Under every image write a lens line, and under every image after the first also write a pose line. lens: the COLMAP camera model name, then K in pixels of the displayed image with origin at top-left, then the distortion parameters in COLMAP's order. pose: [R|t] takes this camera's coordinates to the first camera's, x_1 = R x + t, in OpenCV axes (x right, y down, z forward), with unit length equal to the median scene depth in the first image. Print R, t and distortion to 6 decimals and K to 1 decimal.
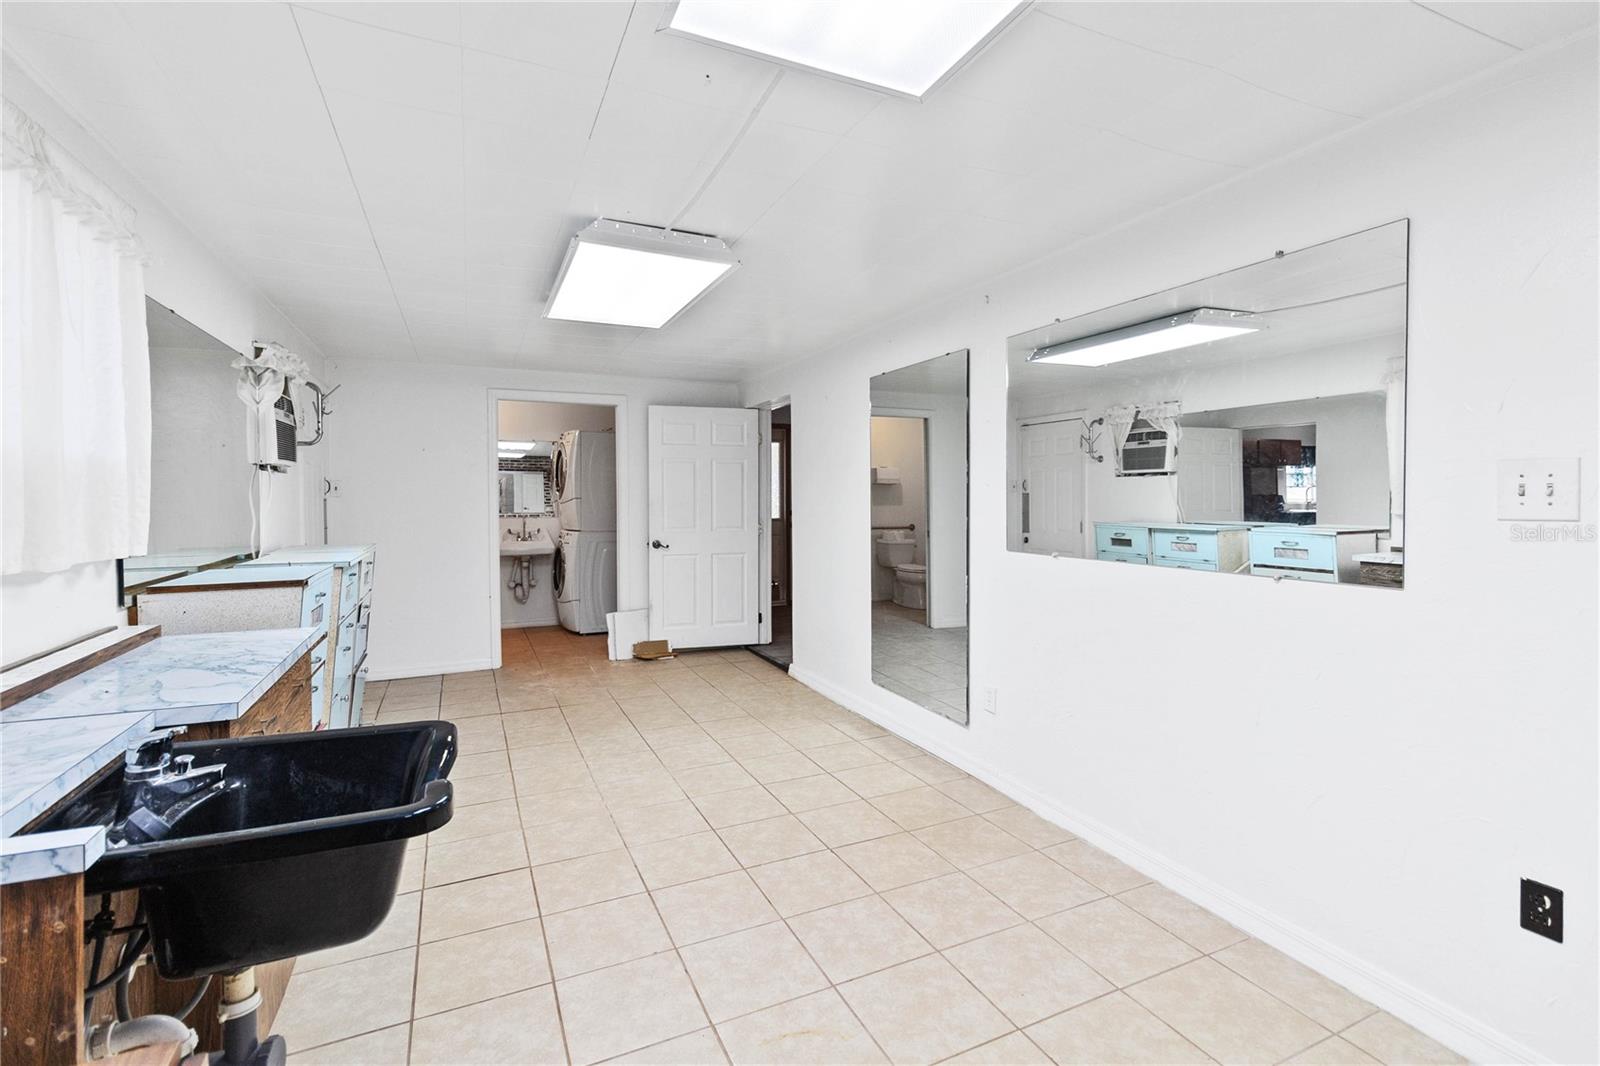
lens RADIAL K [[740.9, 0, 802.7], [0, 740.9, 519.9], [0, 0, 1]] dist [-0.004075, 0.000203]
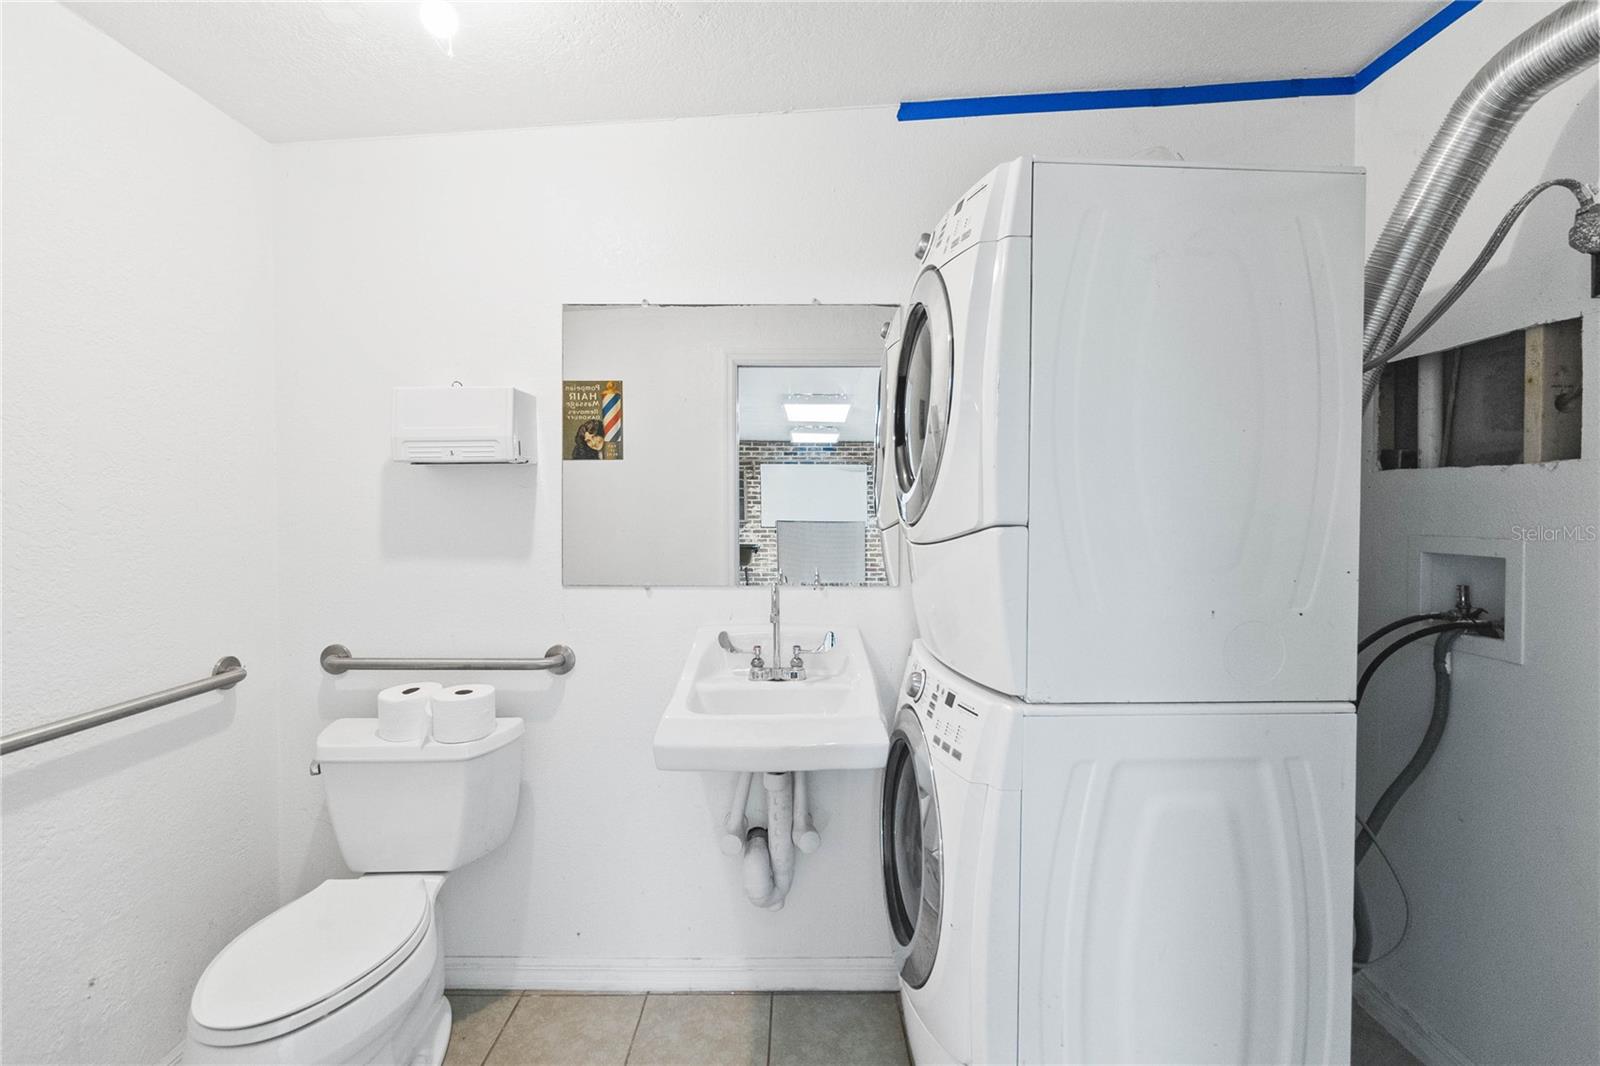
lens RADIAL K [[740.9, 0, 801.6], [0, 740.9, 522.8], [0, 0, 1]] dist [-0.004075, 0.000203]
pose [[0.908923, 0.015398, -0.416679, -0.260768], [-0.015809, 0.999872, 0.002463, -0.028565], [0.416664, 0.004348, 0.909050, 0.769446]]
